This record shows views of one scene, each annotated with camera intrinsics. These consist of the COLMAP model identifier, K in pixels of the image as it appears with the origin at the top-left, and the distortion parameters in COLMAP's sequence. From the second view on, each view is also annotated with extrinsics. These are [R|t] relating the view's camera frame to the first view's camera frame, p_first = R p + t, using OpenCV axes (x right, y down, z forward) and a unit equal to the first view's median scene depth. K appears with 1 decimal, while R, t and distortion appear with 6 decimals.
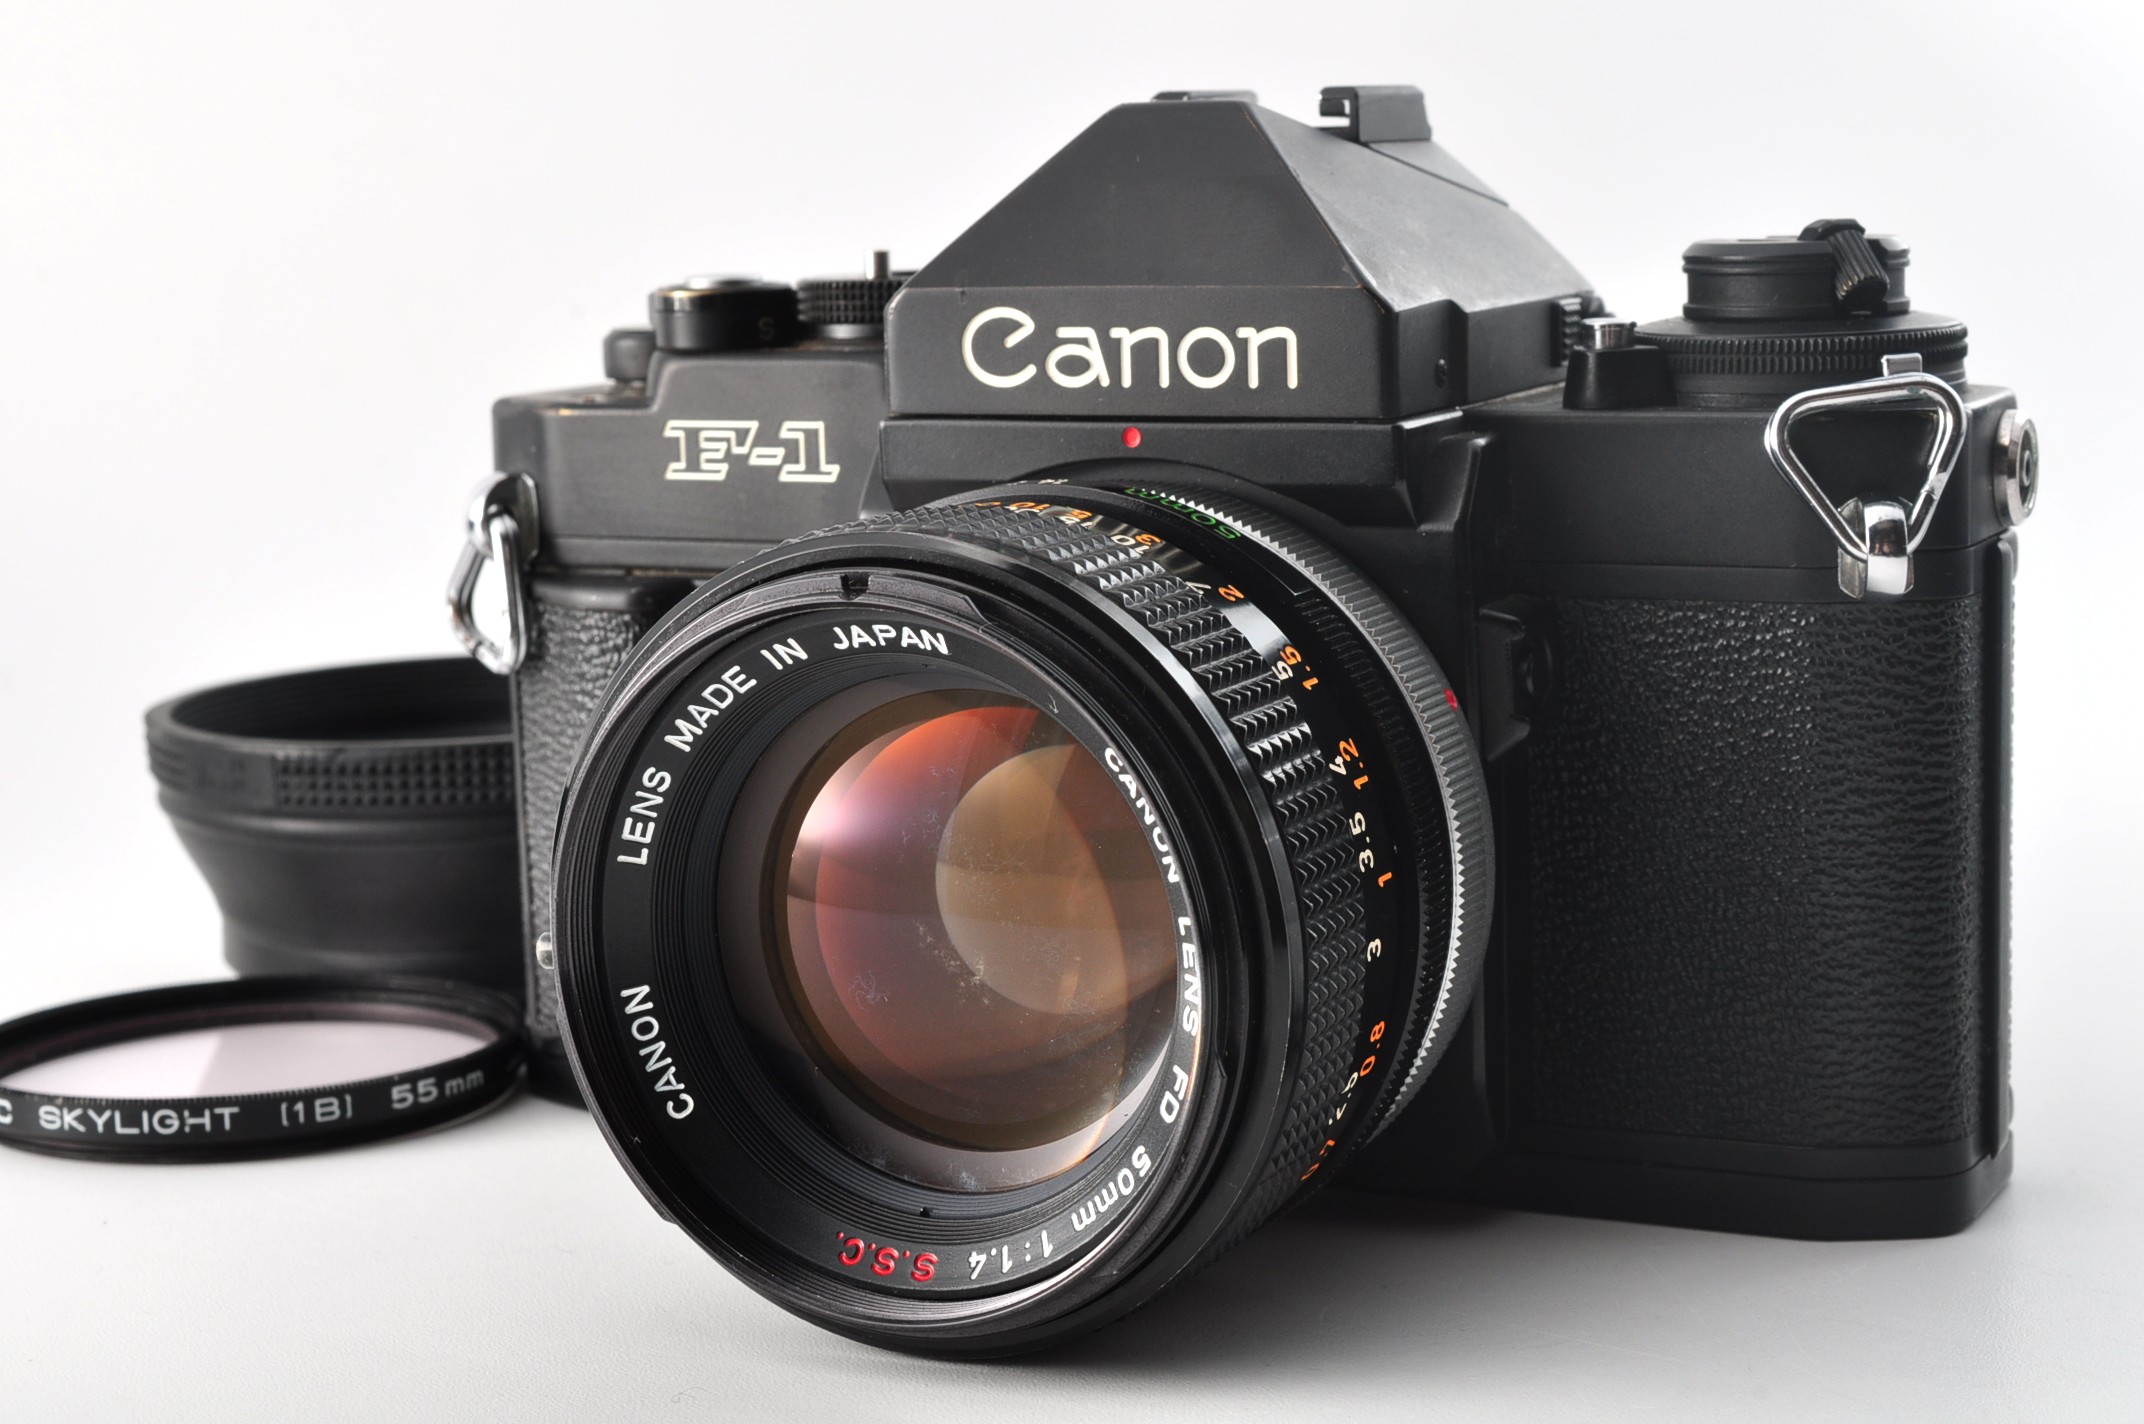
lens RADIAL K [[3895.6, 0, 1053.1], [0, 3895.6, 710.2], [0, 0, 1]] dist [-0.034947, 0.000000]
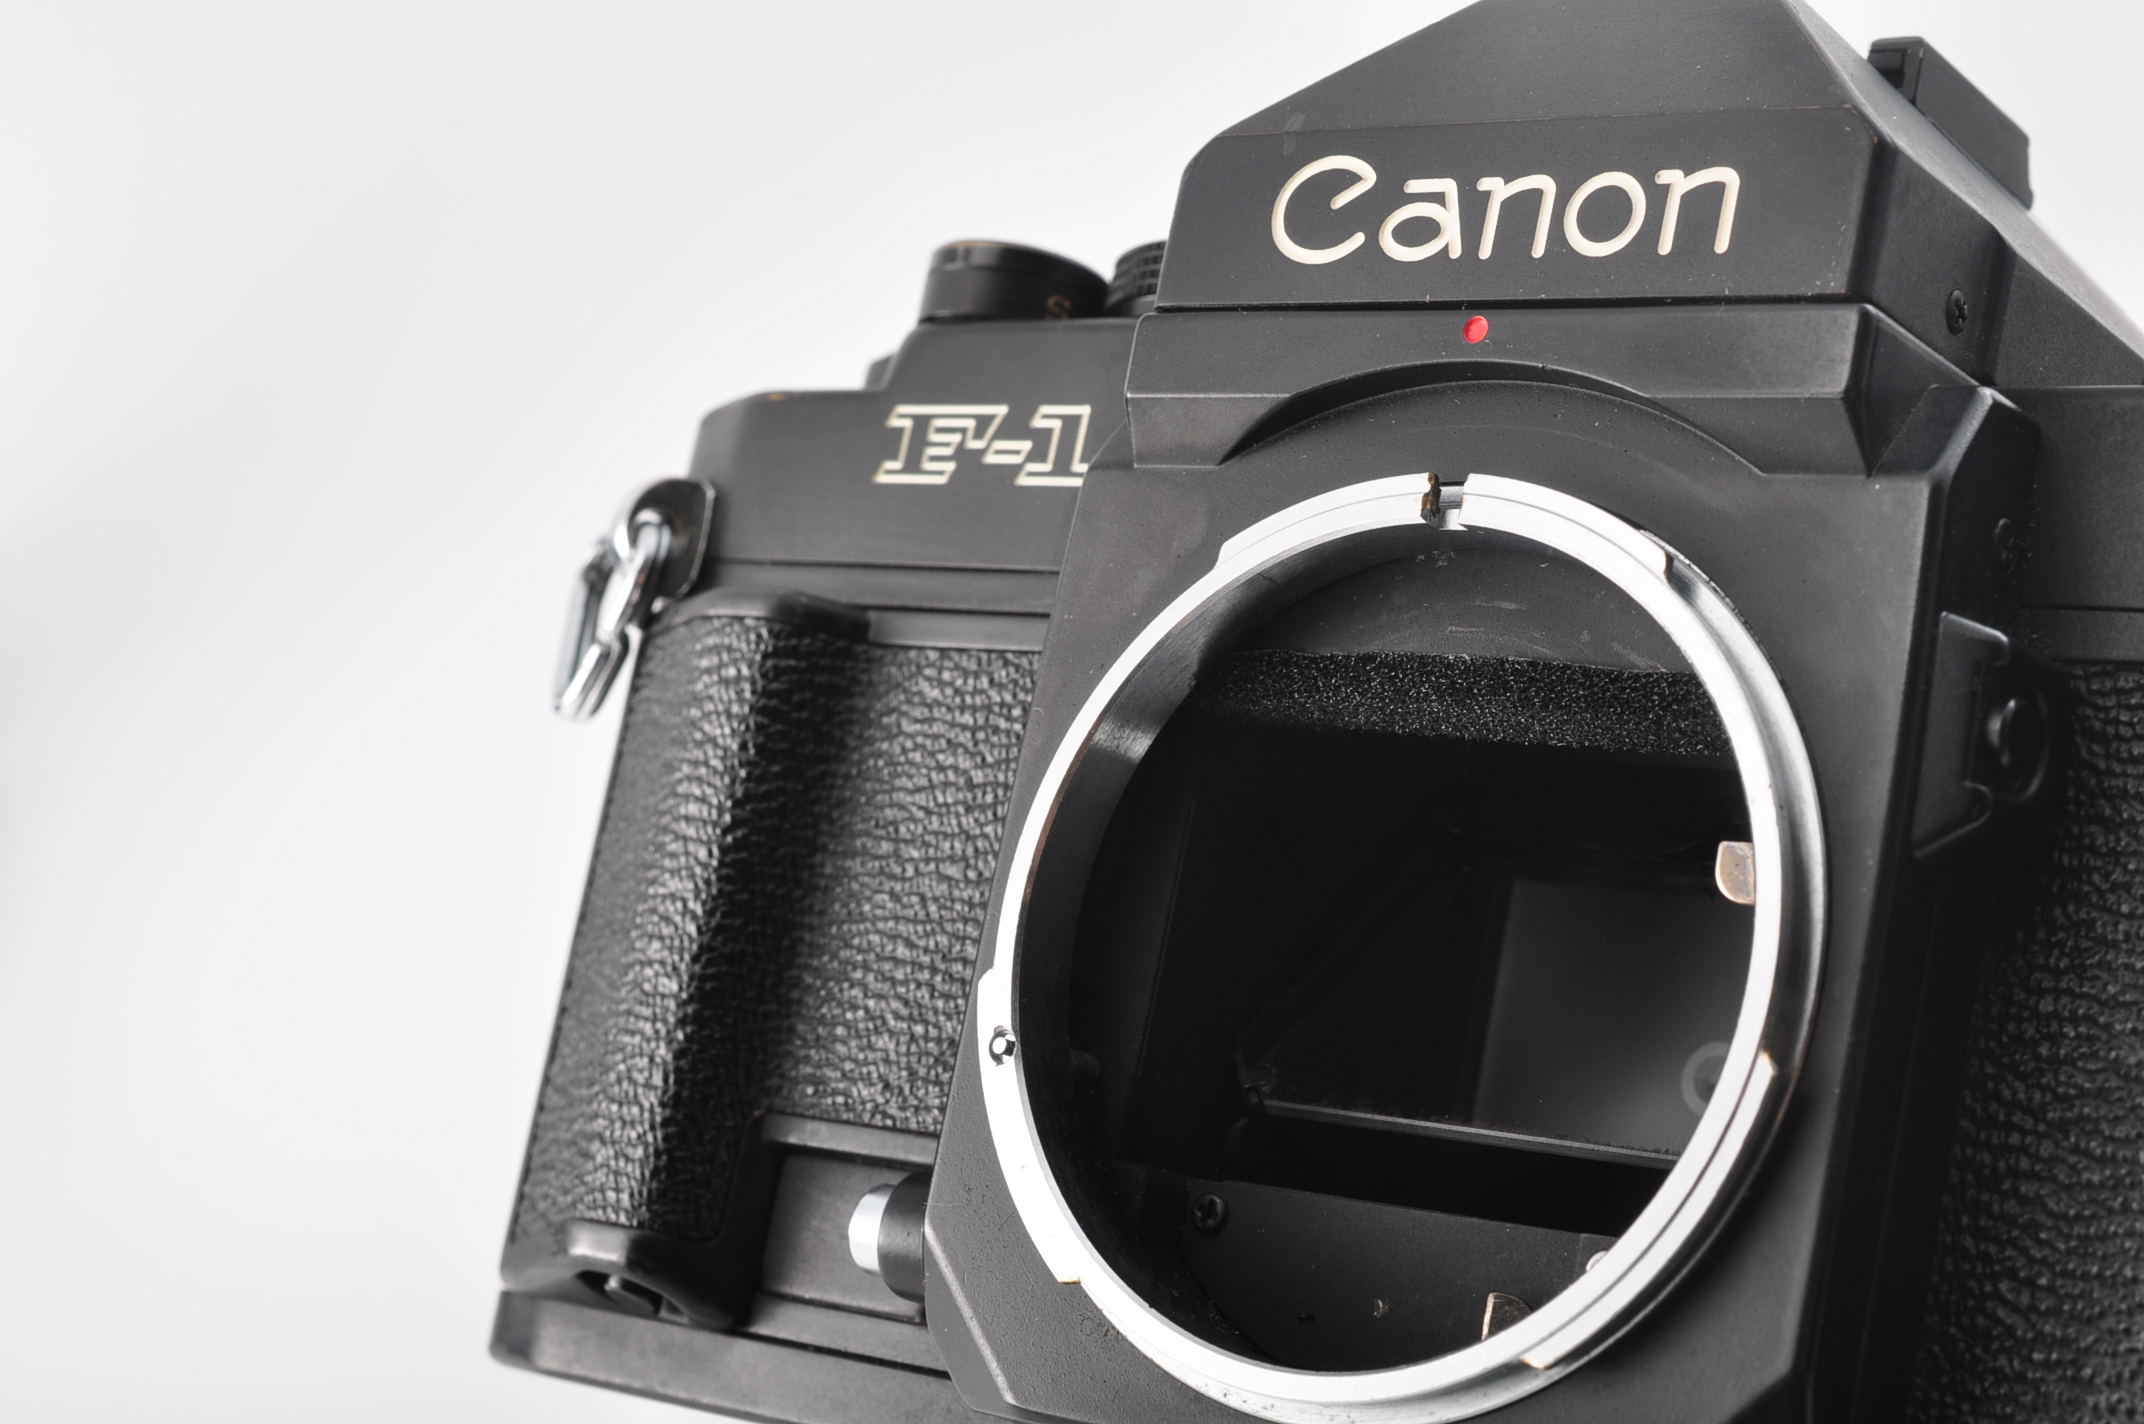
lens RADIAL K [[3895.6, 0, 1088.2], [0, 3895.6, 707.4], [0, 0, 1]] dist [-0.034947, 0.000000]
pose [[0.956638, 0.192859, -0.218289, 0.114843], [-0.256011, 0.914152, -0.314301, 0.215970], [0.138933, 0.356557, 0.923886, 0.395996]]
